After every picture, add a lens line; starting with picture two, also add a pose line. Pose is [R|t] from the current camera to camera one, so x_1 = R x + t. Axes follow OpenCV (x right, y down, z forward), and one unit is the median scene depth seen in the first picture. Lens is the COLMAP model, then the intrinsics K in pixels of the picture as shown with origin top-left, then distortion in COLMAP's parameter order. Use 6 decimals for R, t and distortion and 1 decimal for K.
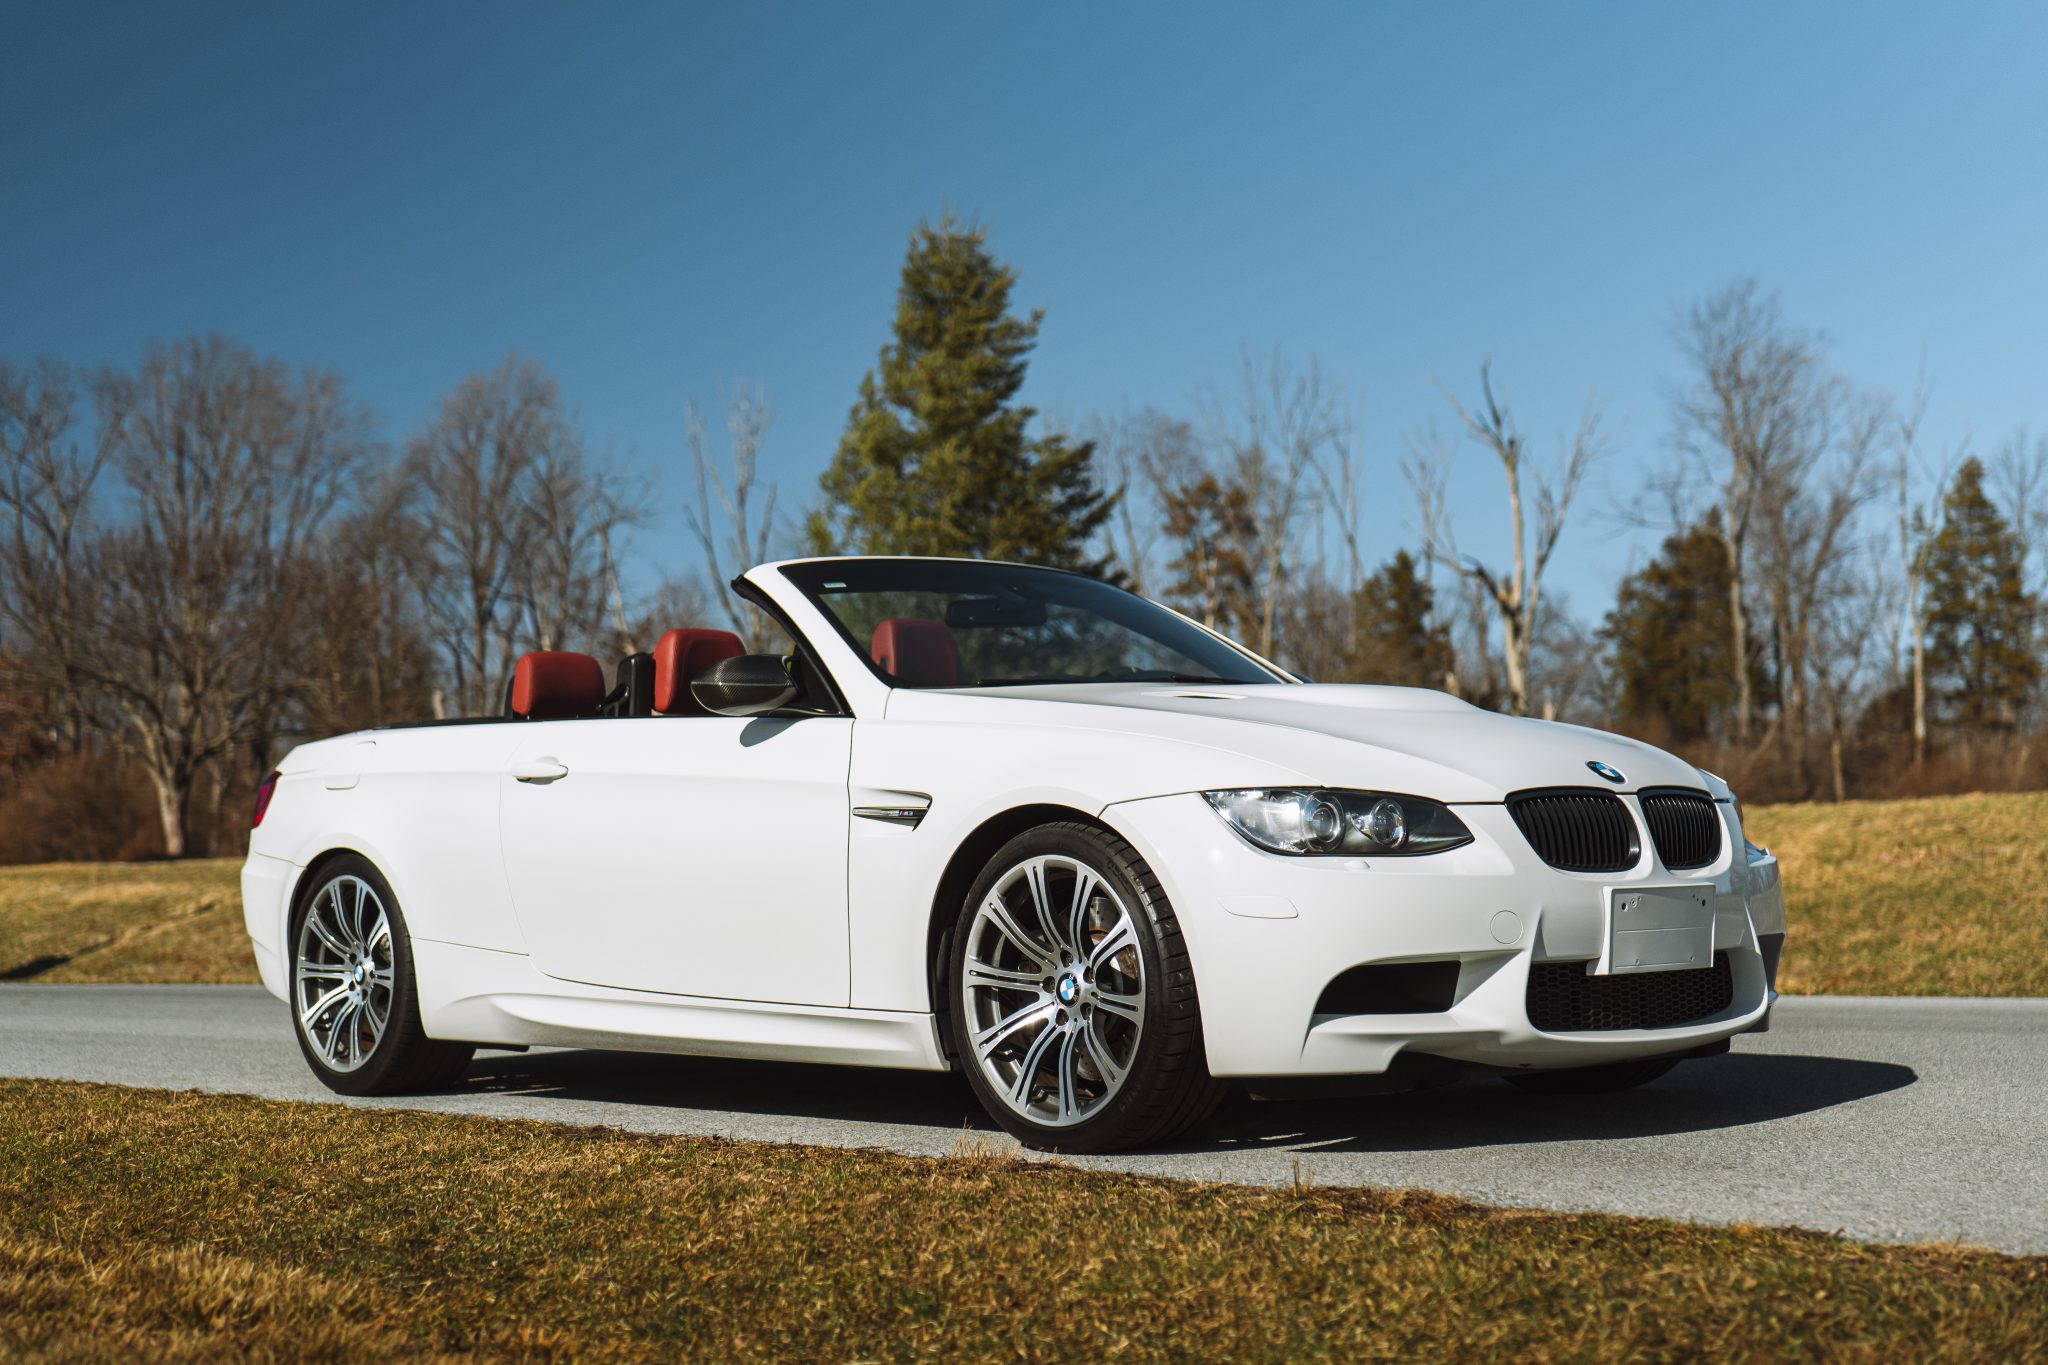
lens RADIAL K [[2684.6, 0, 1165.7], [0, 2684.6, 680.4], [0, 0, 1]] dist [0.236041, -1.015176]
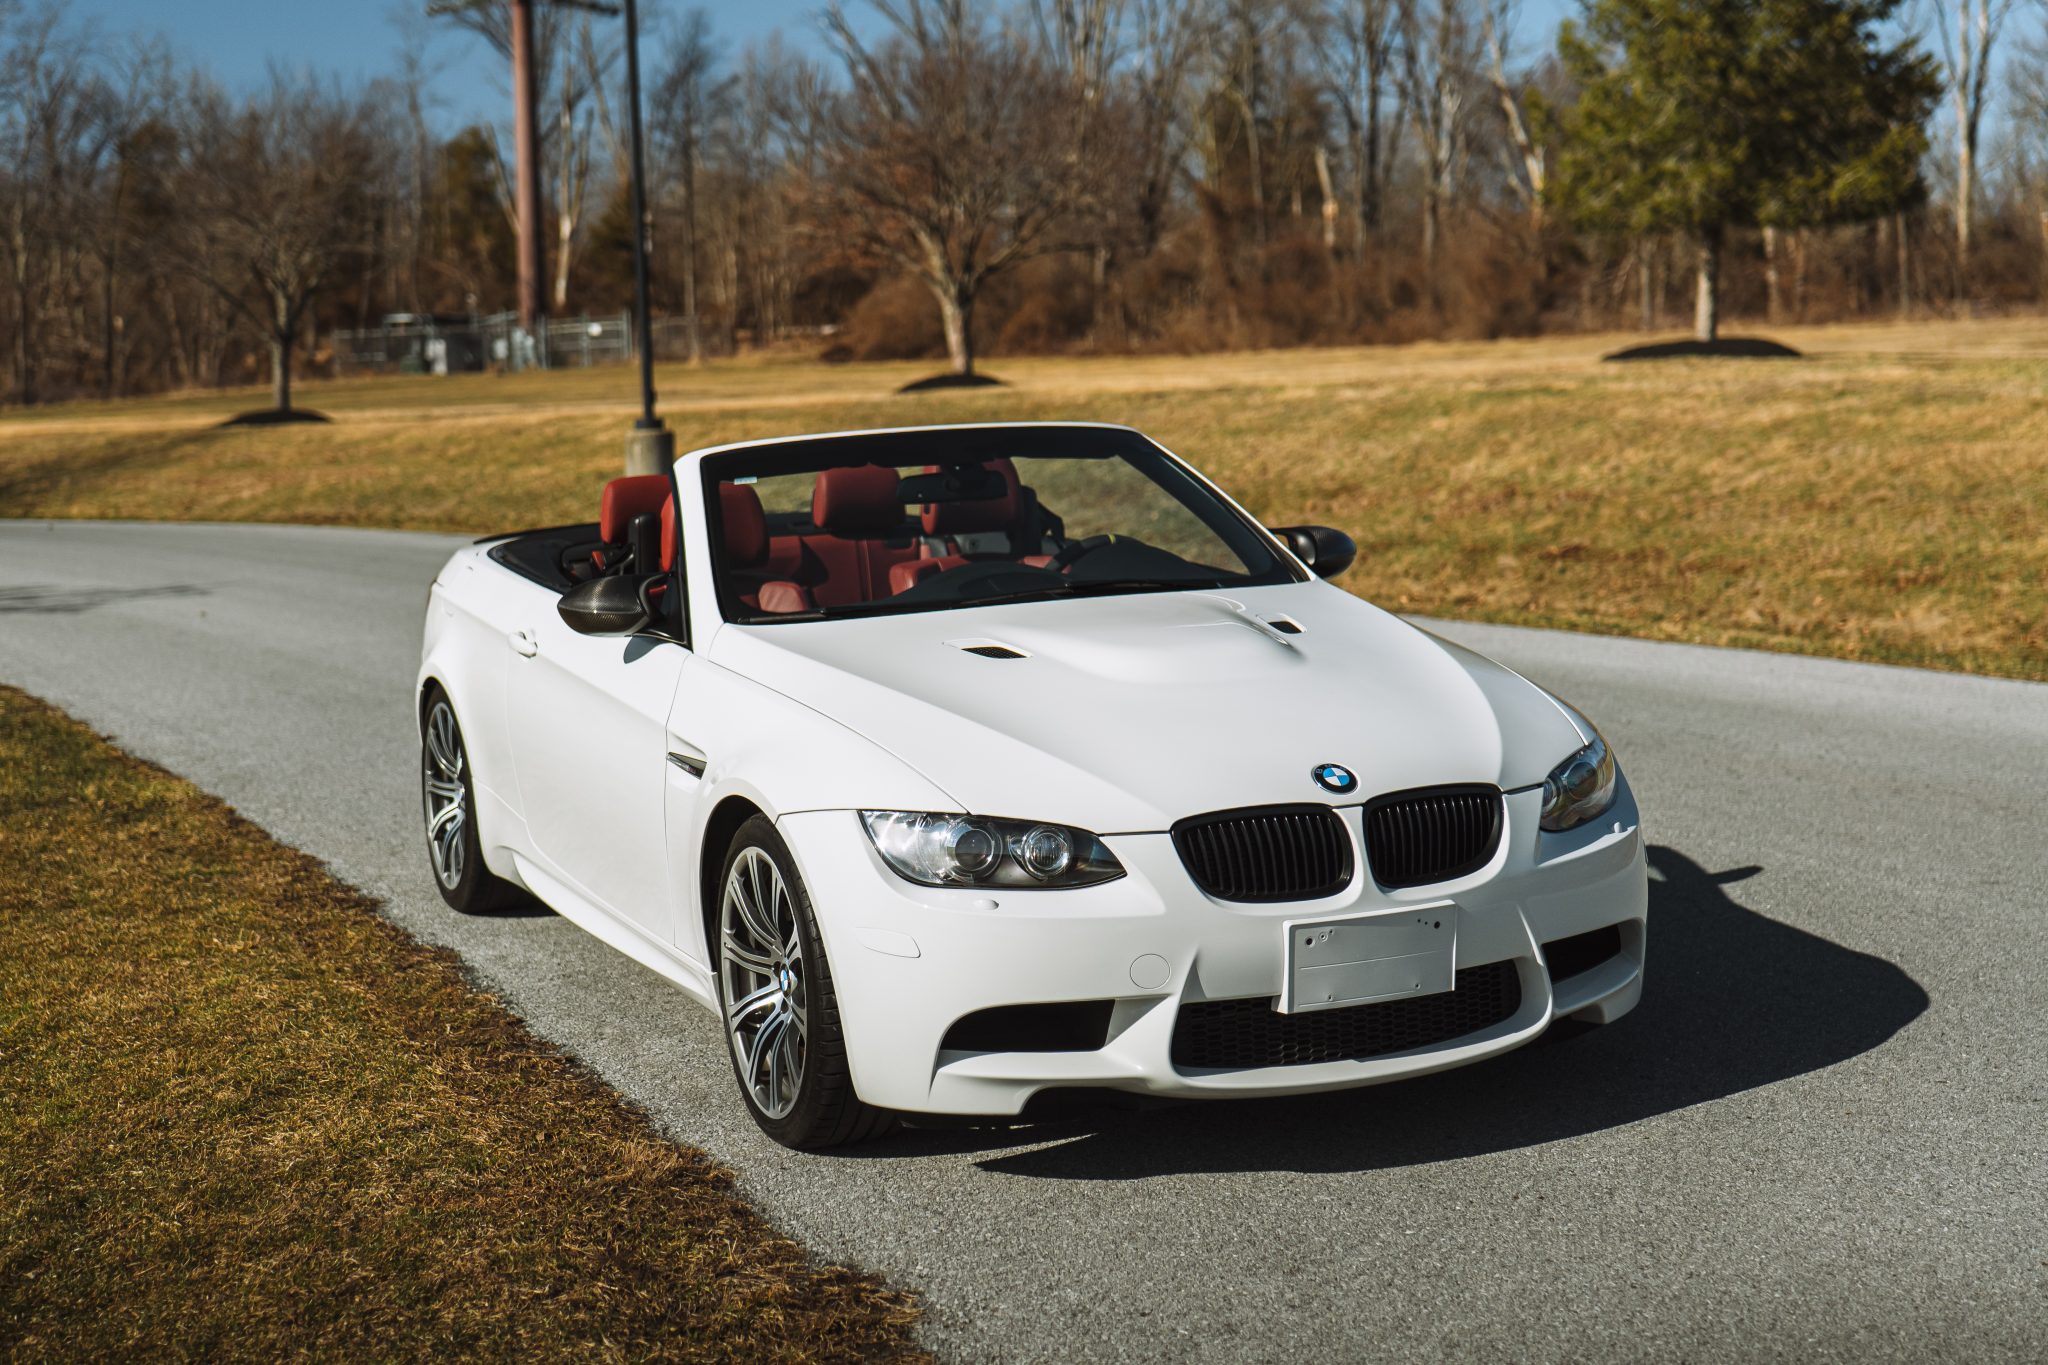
lens RADIAL K [[2842.3, 0, 1024.0], [0, 2842.3, 682.5], [0, 0, 1]] dist [-0.000922, 0.037029]
pose [[0.933091, 0.033309, -0.358094, 0.411158], [0.036358, 0.981863, 0.186070, -0.181261], [0.357797, -0.186640, 0.914957, 0.095508]]
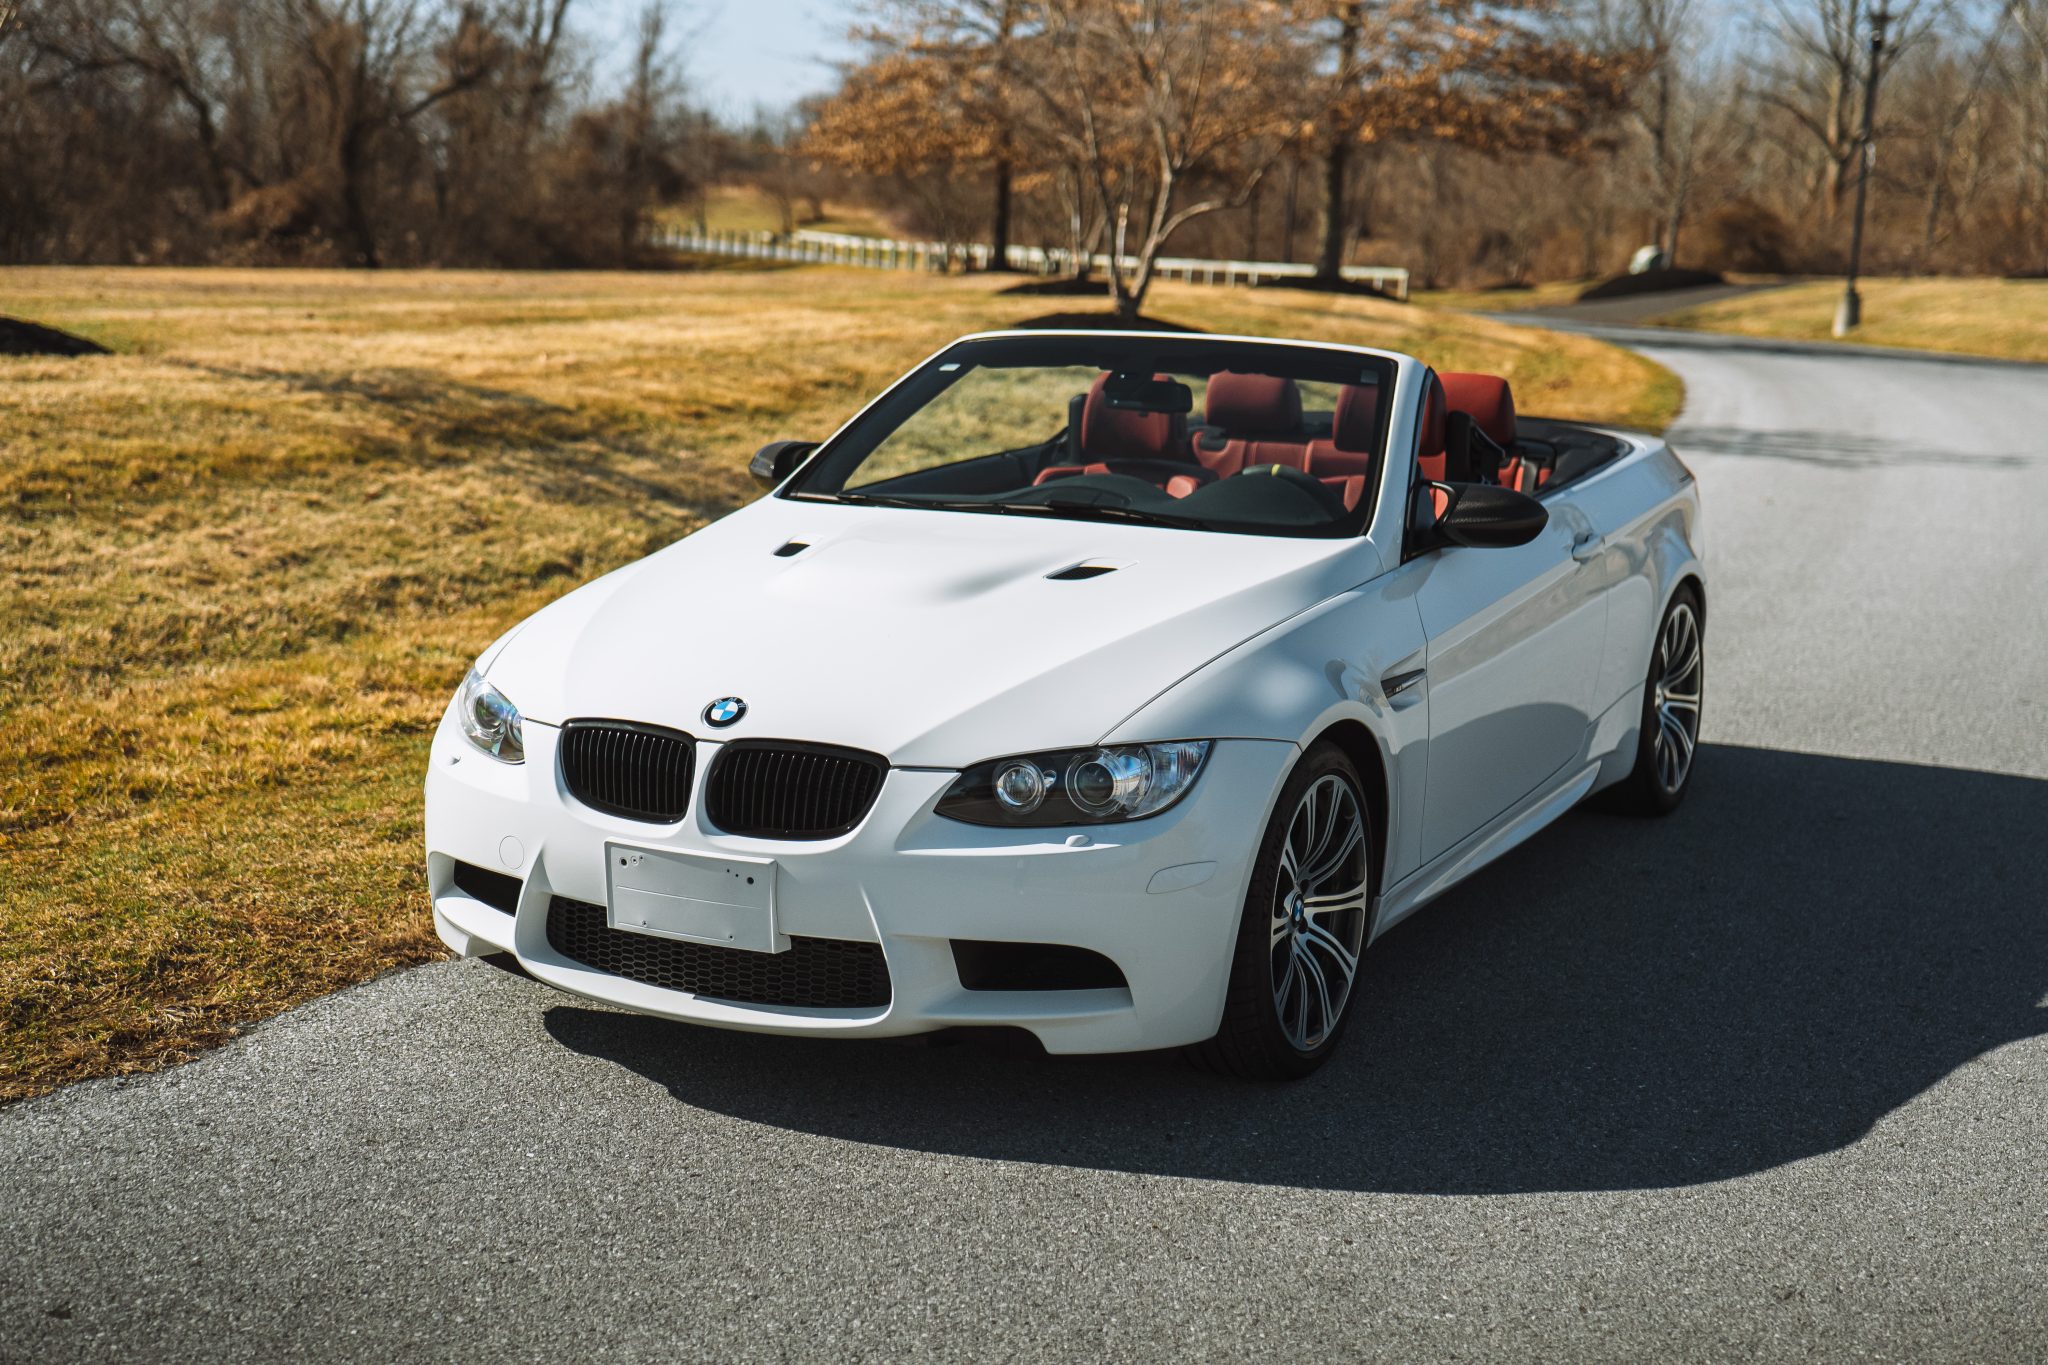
lens RADIAL K [[2790.7, 0, 1024.0], [0, 2790.7, 682.5], [0, 0, 1]] dist [-0.013280, 0.023207]
pose [[0.335317, 0.189370, -0.922877, 1.055413], [0.030045, 0.976942, 0.211381, -0.169185], [0.941626, -0.098607, 0.321896, 0.806586]]
